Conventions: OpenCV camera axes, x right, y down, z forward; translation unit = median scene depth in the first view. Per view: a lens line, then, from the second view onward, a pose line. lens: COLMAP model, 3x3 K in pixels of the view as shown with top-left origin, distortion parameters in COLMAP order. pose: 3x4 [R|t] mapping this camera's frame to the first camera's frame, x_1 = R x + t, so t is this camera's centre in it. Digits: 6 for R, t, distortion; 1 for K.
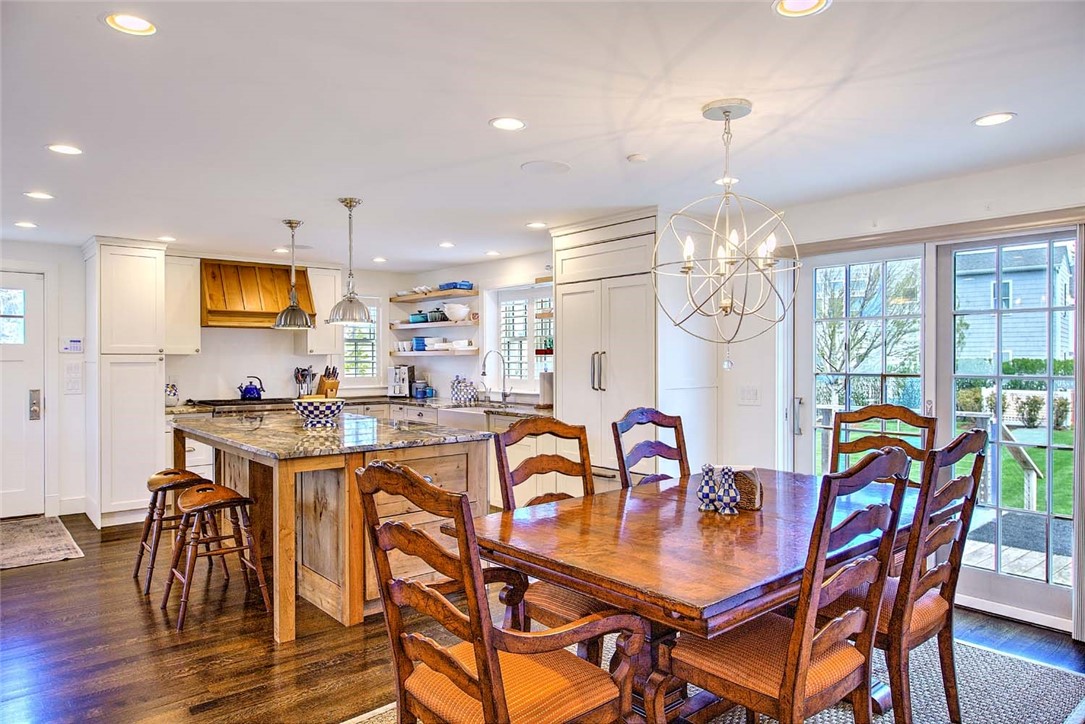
lens RADIAL K [[695.2, 0, 547.3], [0, 695.2, 362.6], [0, 0, 1]] dist [-0.003304, -0.001922]
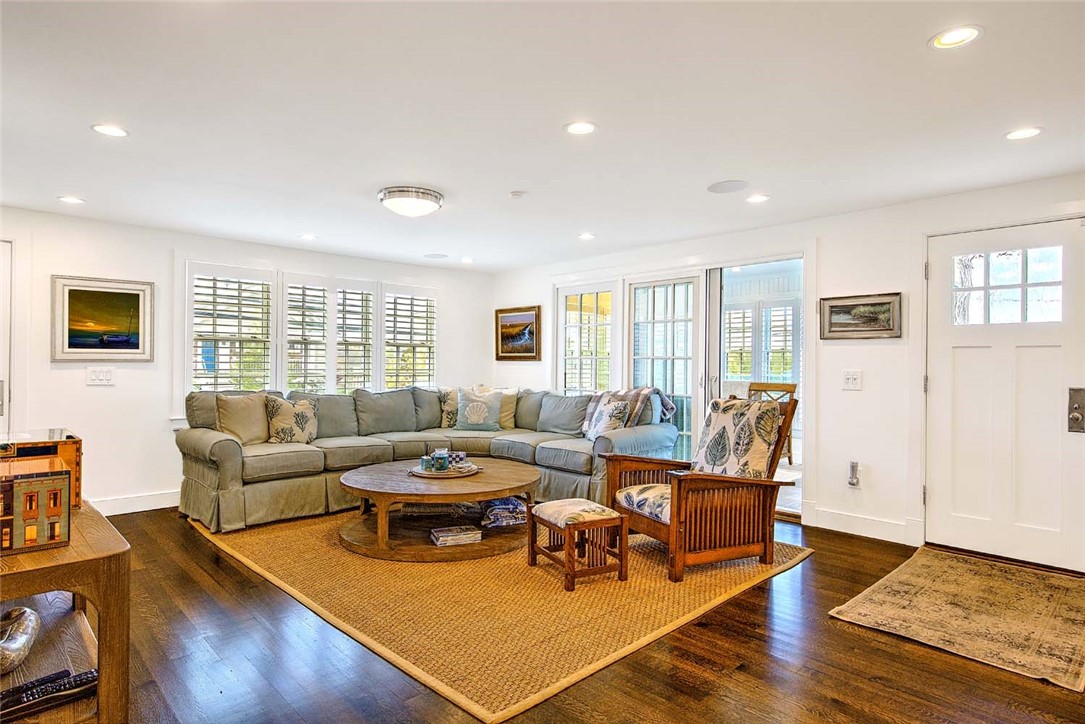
lens RADIAL K [[595.1, 0, 548.7], [0, 595.1, 361.9], [0, 0, 1]] dist [0.002459, -0.001692]
pose [[0.053601, -0.002303, -0.998560, -0.160559], [-0.016693, 0.999856, -0.003202, 0.020683], [0.998423, 0.016841, 0.053555, 0.398281]]
